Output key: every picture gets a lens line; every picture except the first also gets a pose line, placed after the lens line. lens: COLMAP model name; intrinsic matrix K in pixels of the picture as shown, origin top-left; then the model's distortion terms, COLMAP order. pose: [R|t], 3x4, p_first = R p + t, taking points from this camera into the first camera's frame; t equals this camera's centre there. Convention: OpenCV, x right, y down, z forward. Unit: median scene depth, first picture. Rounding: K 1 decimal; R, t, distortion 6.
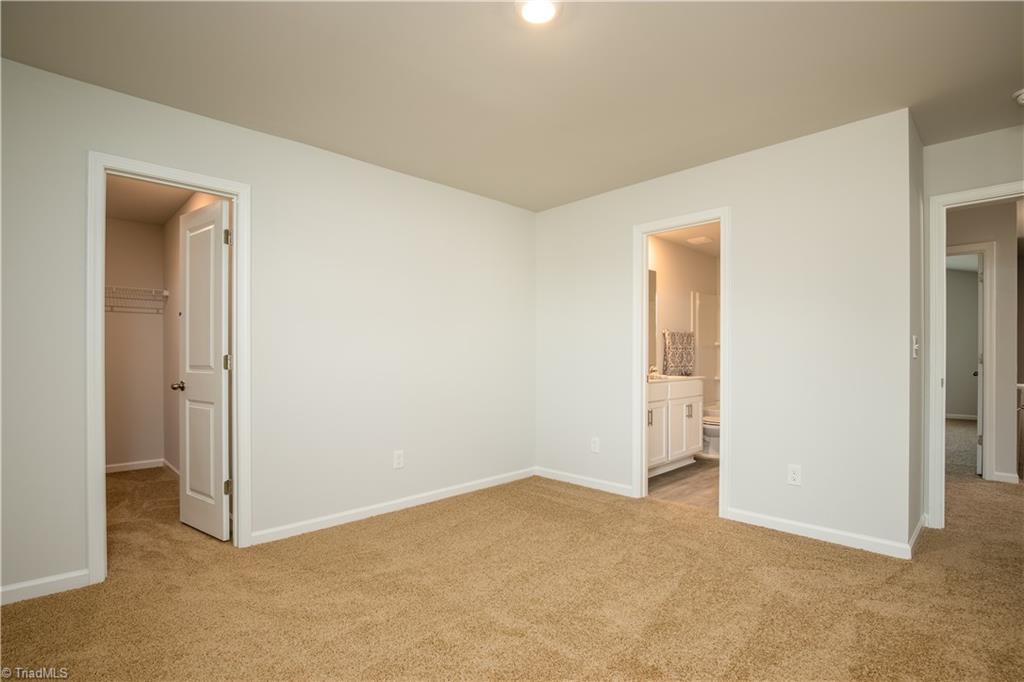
lens RADIAL K [[490.7, 0, 512.6], [0, 490.7, 348.8], [0, 0, 1]] dist [0.004800, 0.000021]
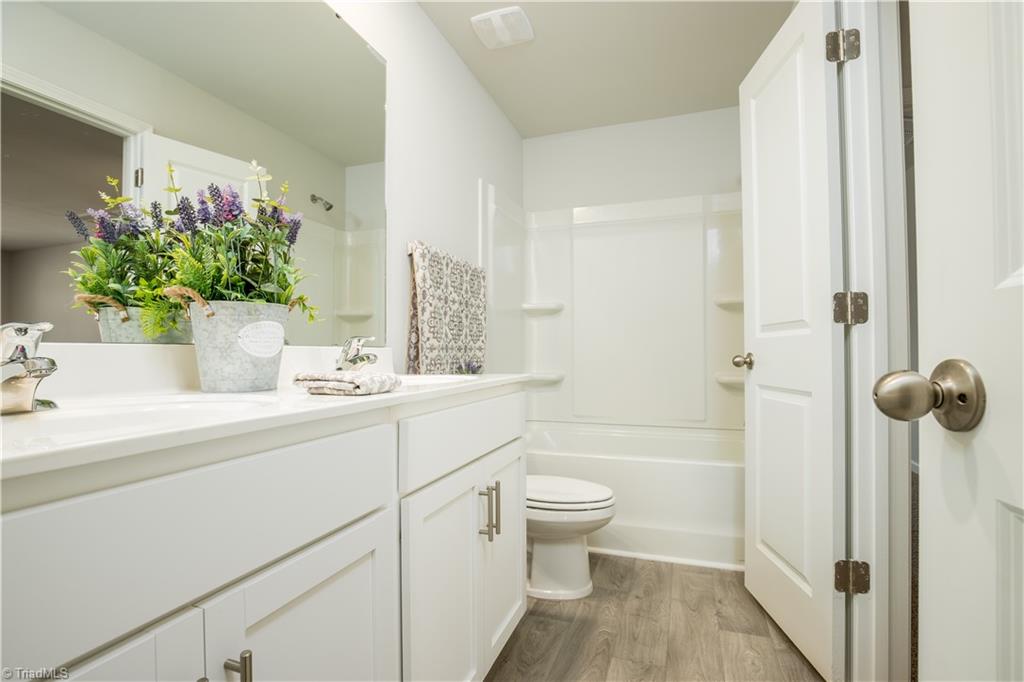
lens RADIAL K [[490.7, 0, 510.9], [0, 490.7, 339.7], [0, 0, 1]] dist [0.004800, 0.000021]
pose [[0.902041, 0.003885, 0.431633, 0.223162], [-0.003529, 0.999992, -0.001625, 0.030300], [-0.431636, -0.000058, 0.902048, 0.657255]]
